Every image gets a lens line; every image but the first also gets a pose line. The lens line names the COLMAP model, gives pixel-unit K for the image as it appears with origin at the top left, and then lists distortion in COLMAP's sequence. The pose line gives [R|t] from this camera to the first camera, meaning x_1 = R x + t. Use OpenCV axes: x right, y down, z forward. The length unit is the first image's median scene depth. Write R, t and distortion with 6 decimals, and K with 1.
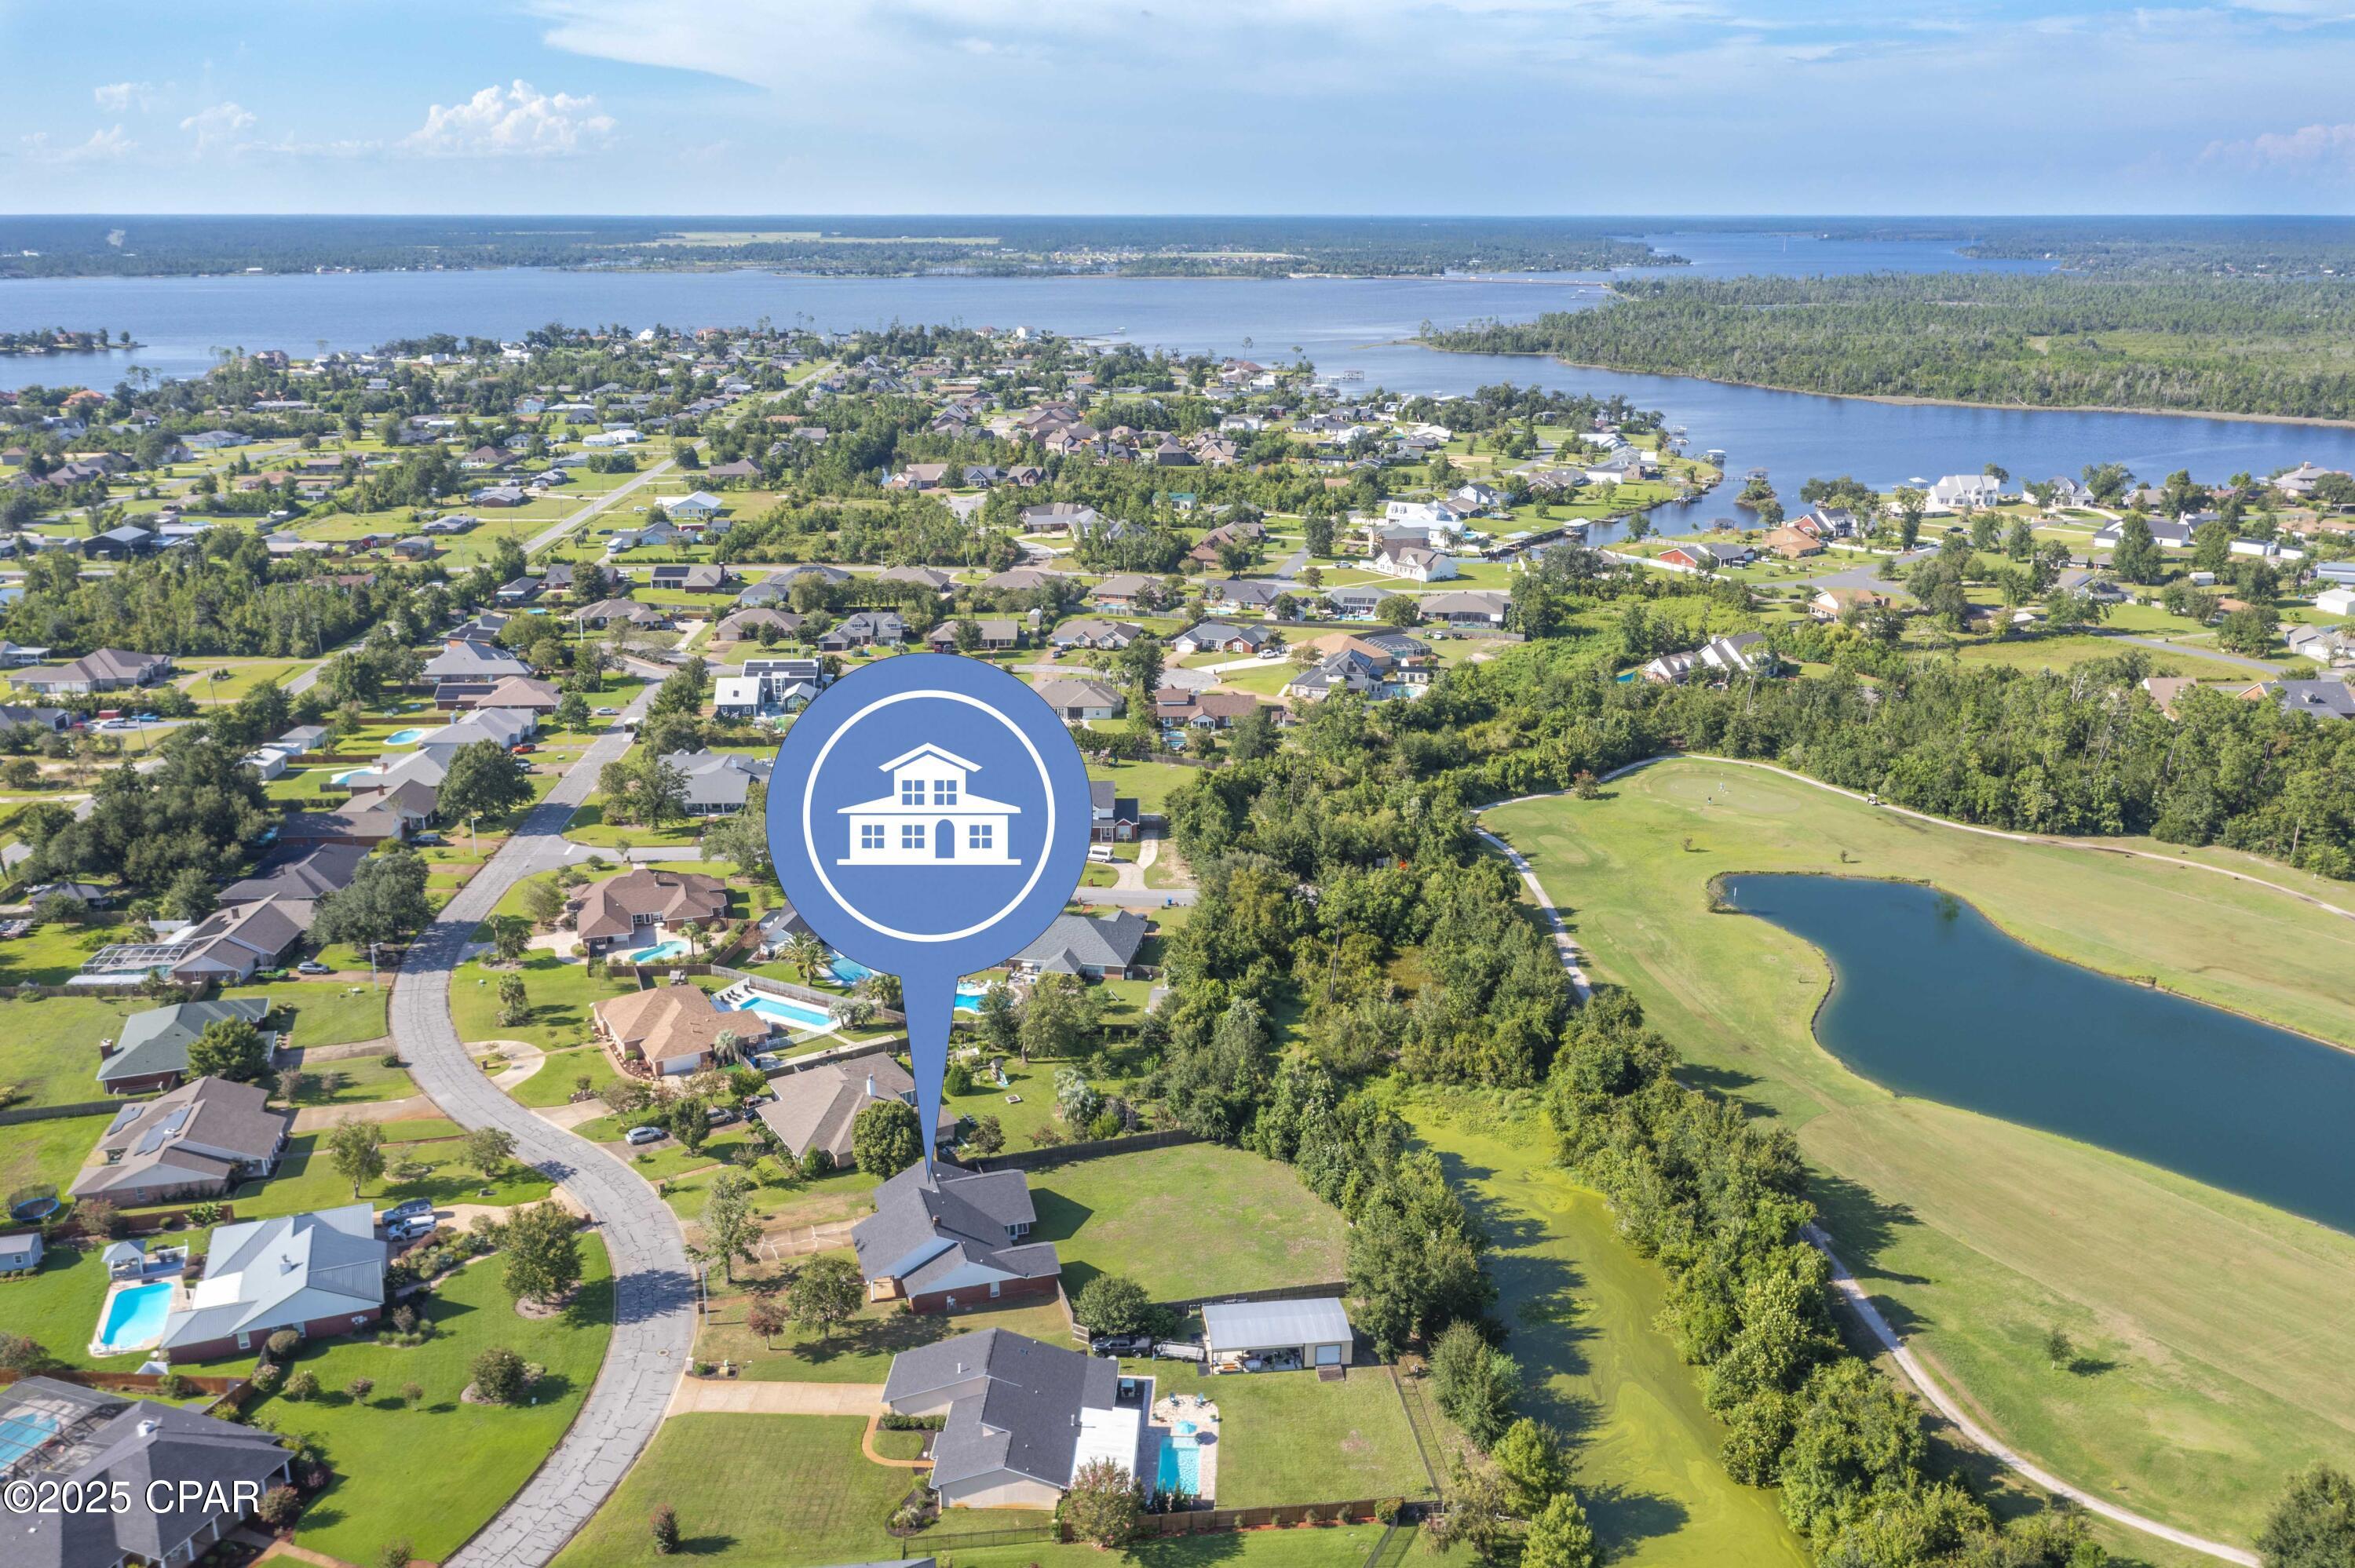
lens RADIAL K [[1931.8, 0, 1177.5], [0, 1931.8, 784.0], [0, 0, 1]] dist [0.001945, 0.003804]
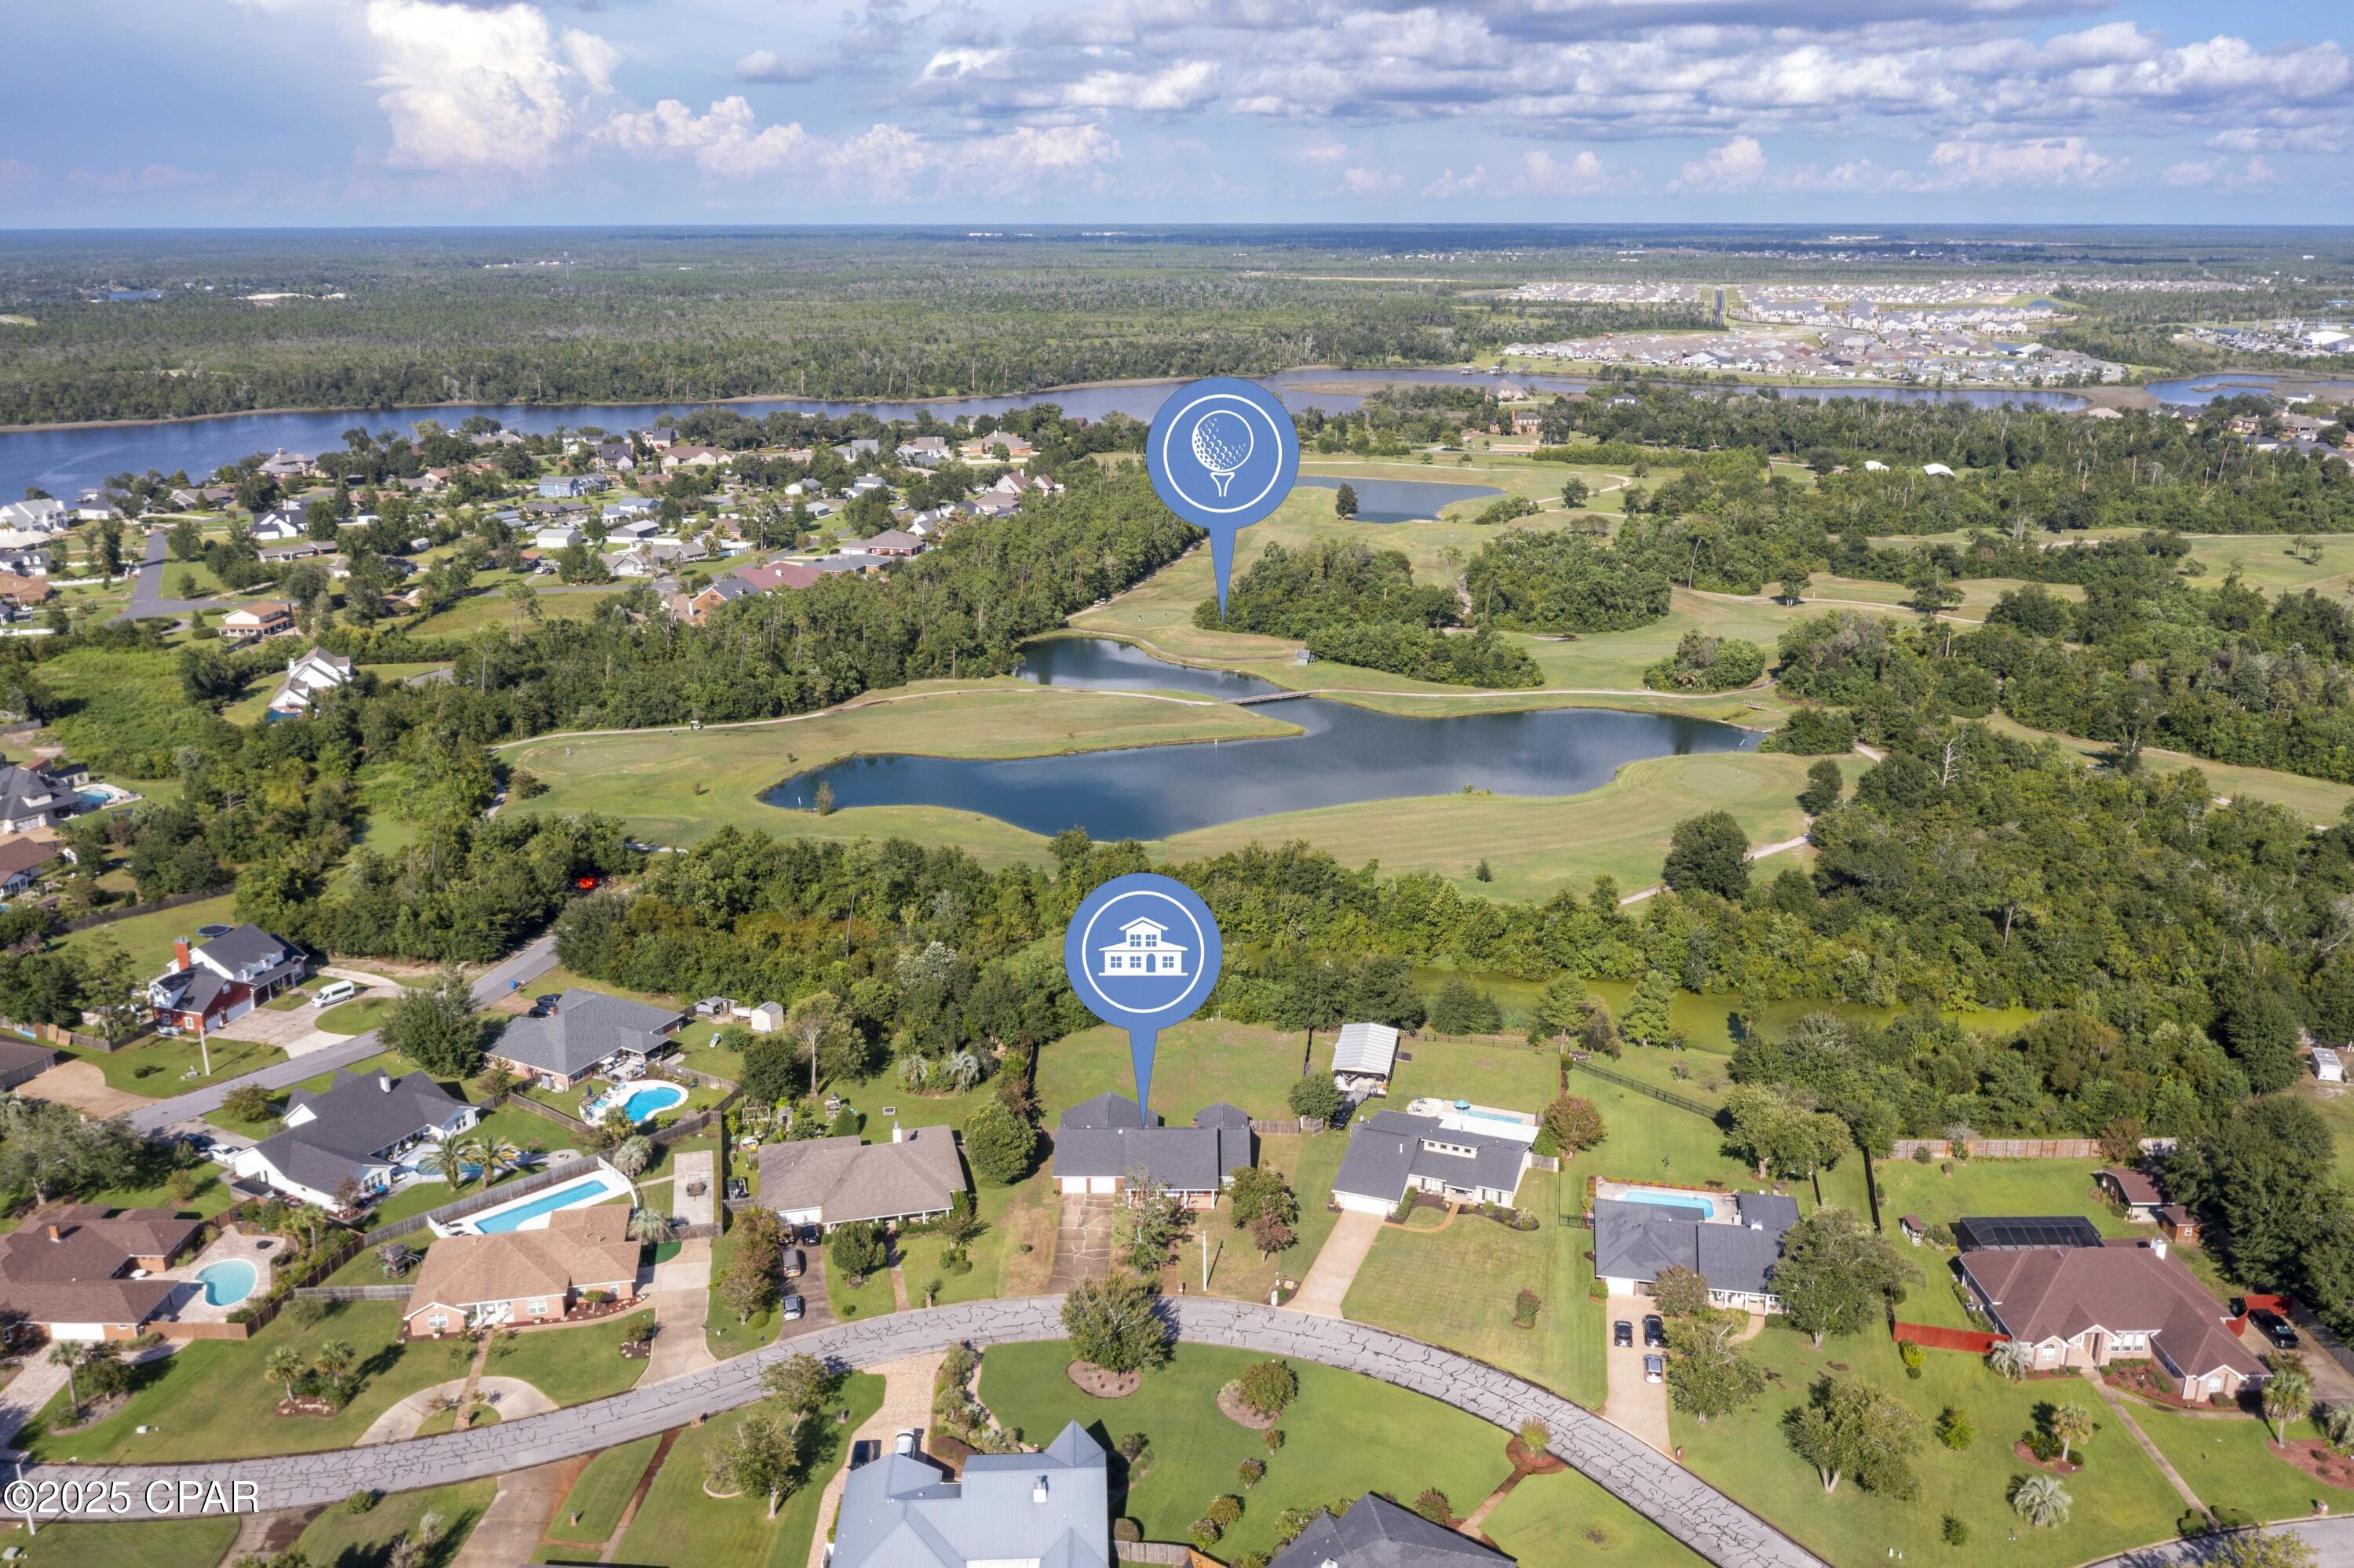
lens RADIAL K [[1931.0, 0, 1177.0], [0, 1931.0, 784.0], [0, 0, 1]] dist [0.001945, 0.003804]
pose [[0.278191, -0.268564, 0.922217, -0.772310], [0.274880, 0.942221, 0.191471, -0.122553], [-0.920354, 0.200234, 0.335940, 0.416263]]
